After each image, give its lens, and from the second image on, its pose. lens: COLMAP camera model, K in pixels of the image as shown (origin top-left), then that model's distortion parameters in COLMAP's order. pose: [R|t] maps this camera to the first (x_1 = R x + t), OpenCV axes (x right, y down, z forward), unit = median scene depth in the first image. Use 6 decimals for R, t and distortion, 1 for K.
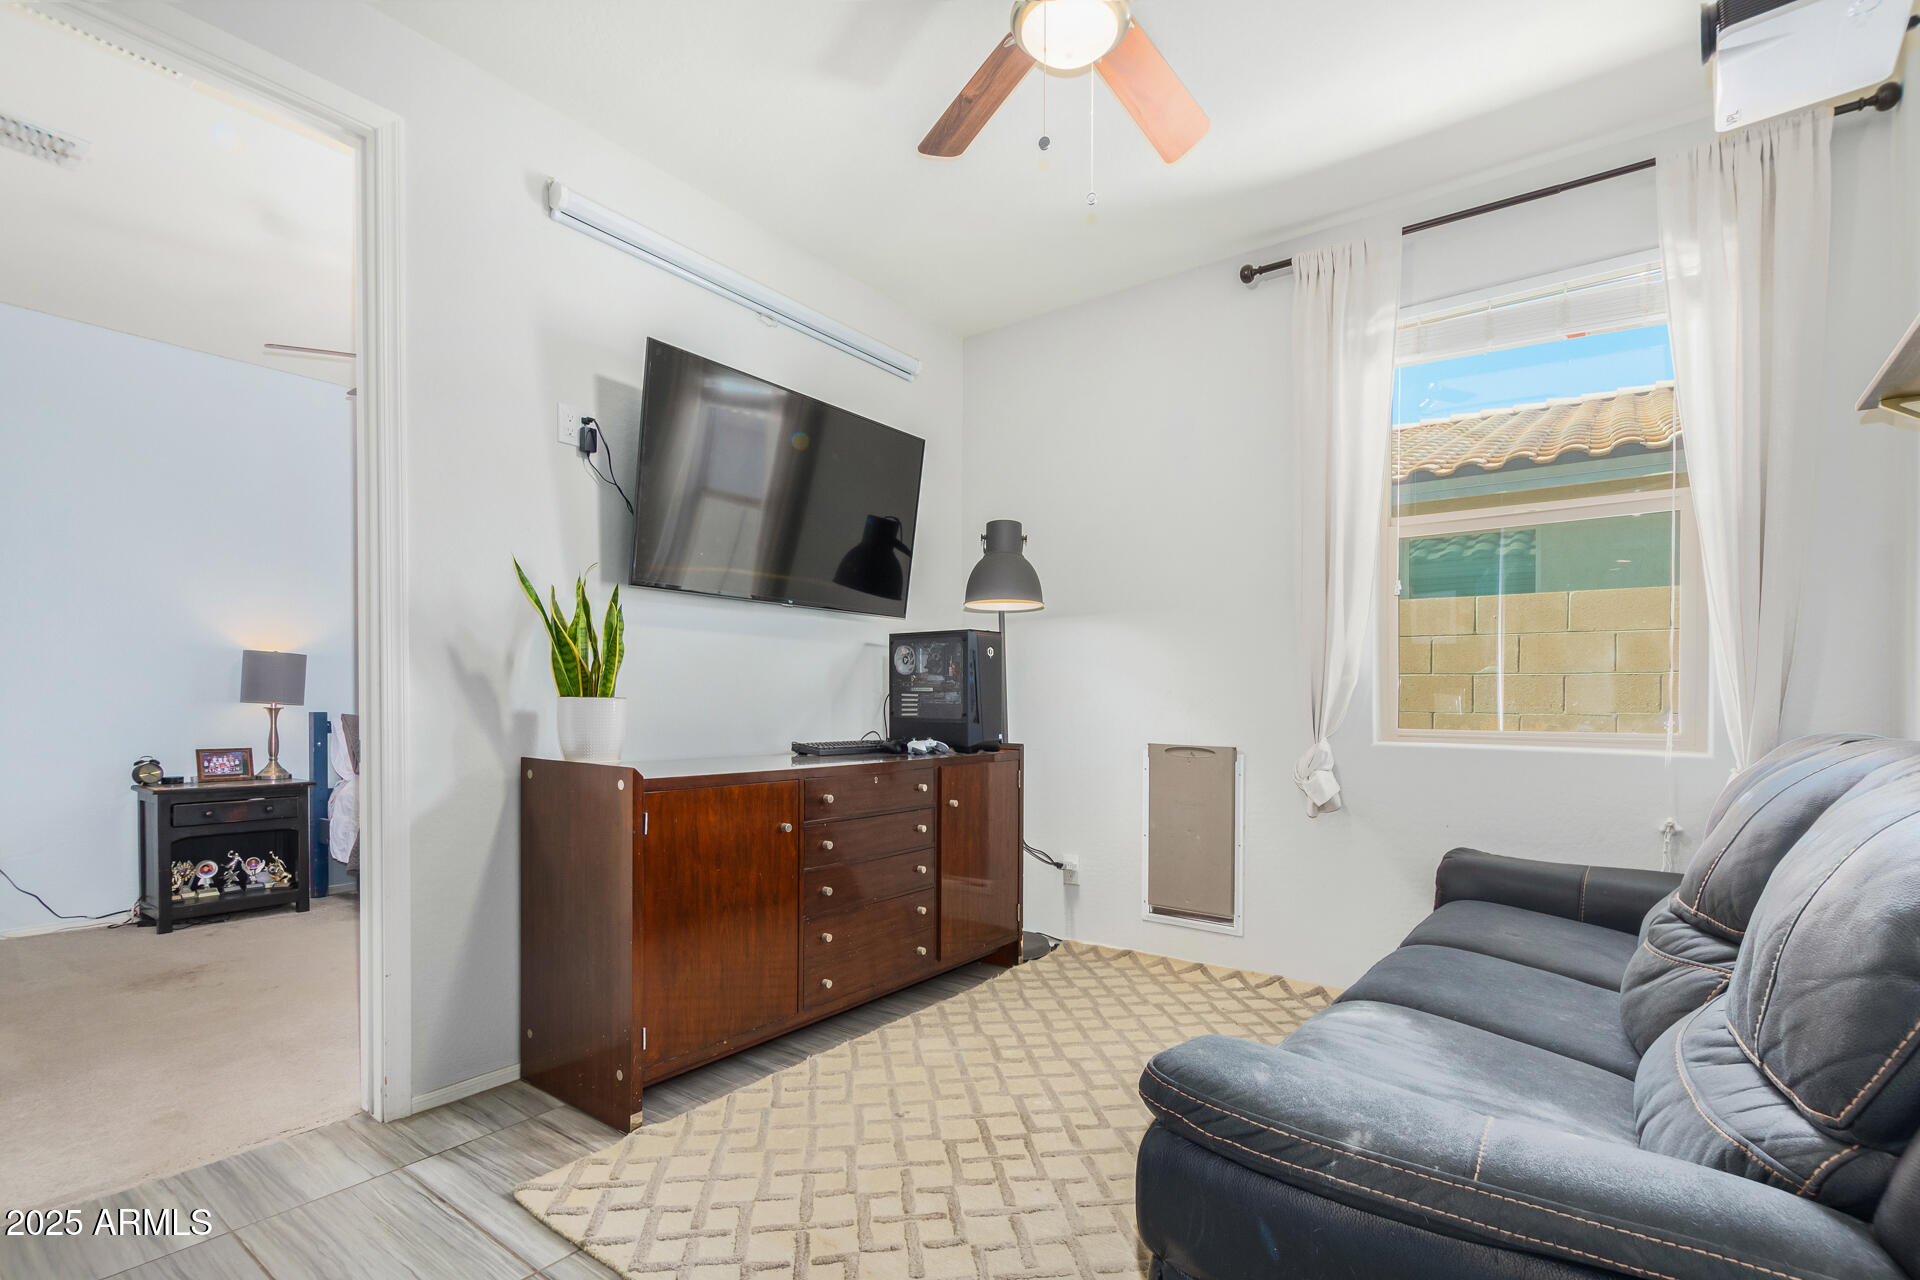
lens RADIAL K [[897.7, 0, 965.8], [0, 897.7, 700.5], [0, 0, 1]] dist [0.002456, -0.000785]
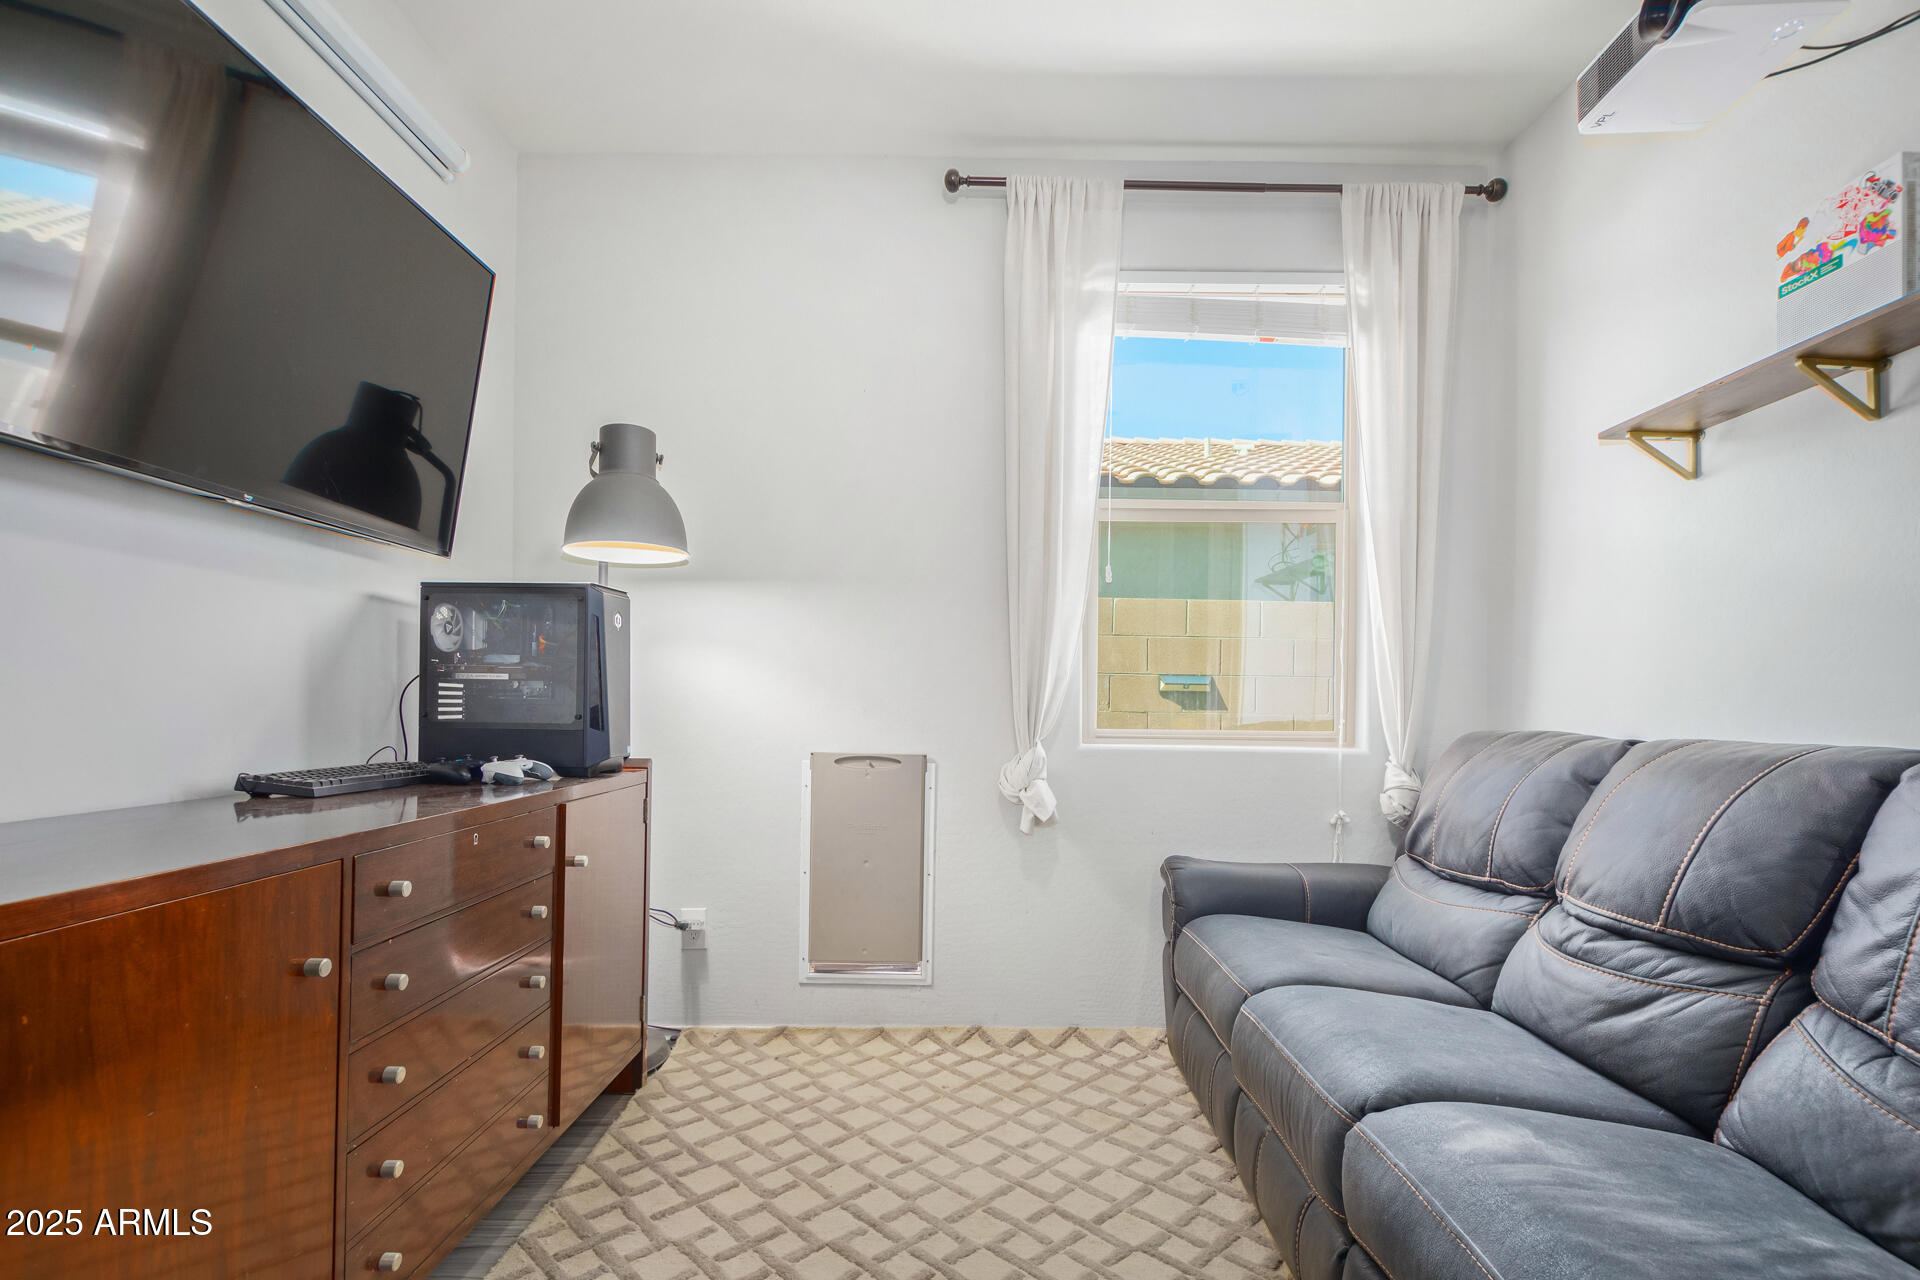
lens RADIAL K [[887.9, 0, 964.9], [0, 887.9, 691.1], [0, 0, 1]] dist [-0.000905, -0.000276]
pose [[0.801264, 0.011029, 0.598209, -0.154372], [-0.007461, 0.999937, -0.008443, 0.000638], [-0.598264, 0.002302, 0.801296, 0.328708]]
